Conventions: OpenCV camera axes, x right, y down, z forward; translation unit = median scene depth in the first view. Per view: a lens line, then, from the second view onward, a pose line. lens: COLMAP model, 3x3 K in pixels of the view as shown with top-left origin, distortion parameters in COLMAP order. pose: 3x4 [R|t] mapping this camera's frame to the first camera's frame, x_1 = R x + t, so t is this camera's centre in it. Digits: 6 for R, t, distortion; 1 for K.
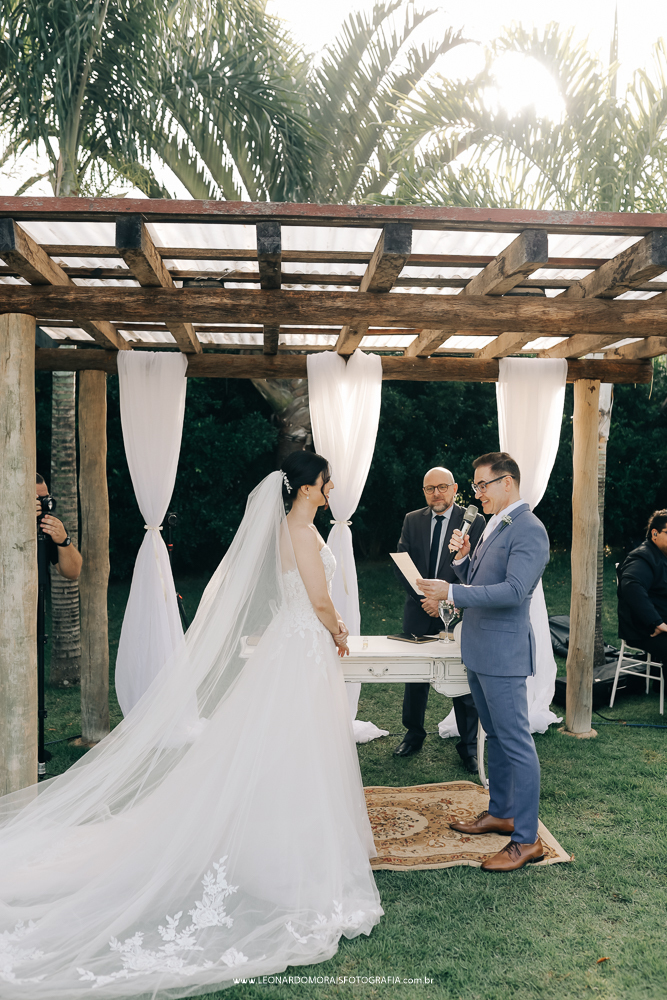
lens RADIAL K [[960.8, 0, 333.5], [0, 960.8, 500.0], [0, 0, 1]] dist [-0.036143, 0.018600]
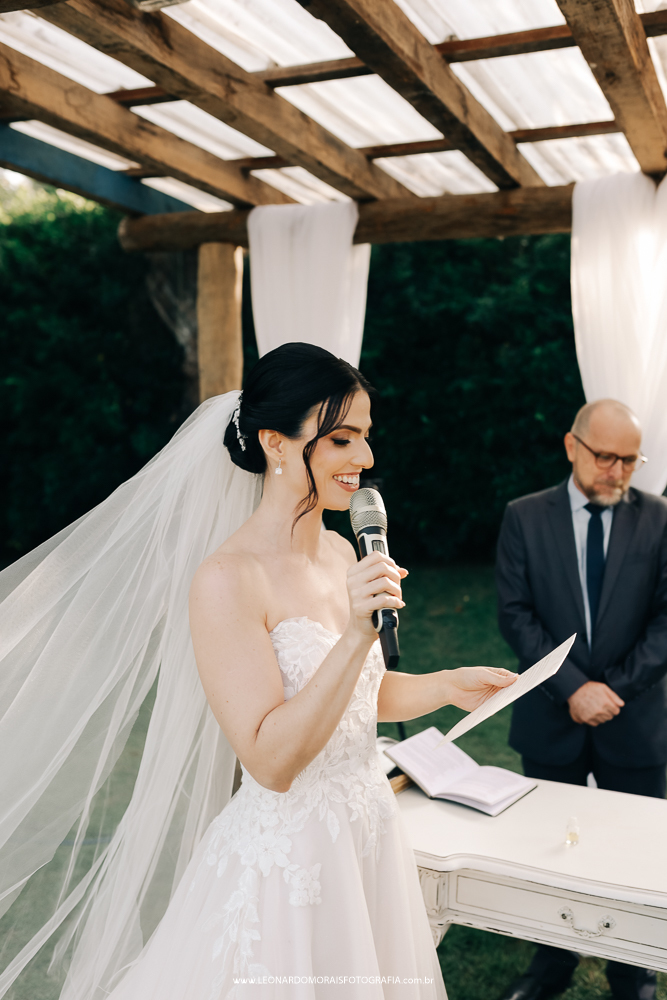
lens RADIAL K [[960.8, 0, 333.5], [0, 960.8, 500.0], [0, 0, 1]] dist [-0.036143, 0.018600]
pose [[0.878739, 0.041353, -0.475508, 0.104416], [-0.017617, 0.998371, 0.054267, -0.008777], [0.476978, -0.039309, 0.878036, 0.488040]]
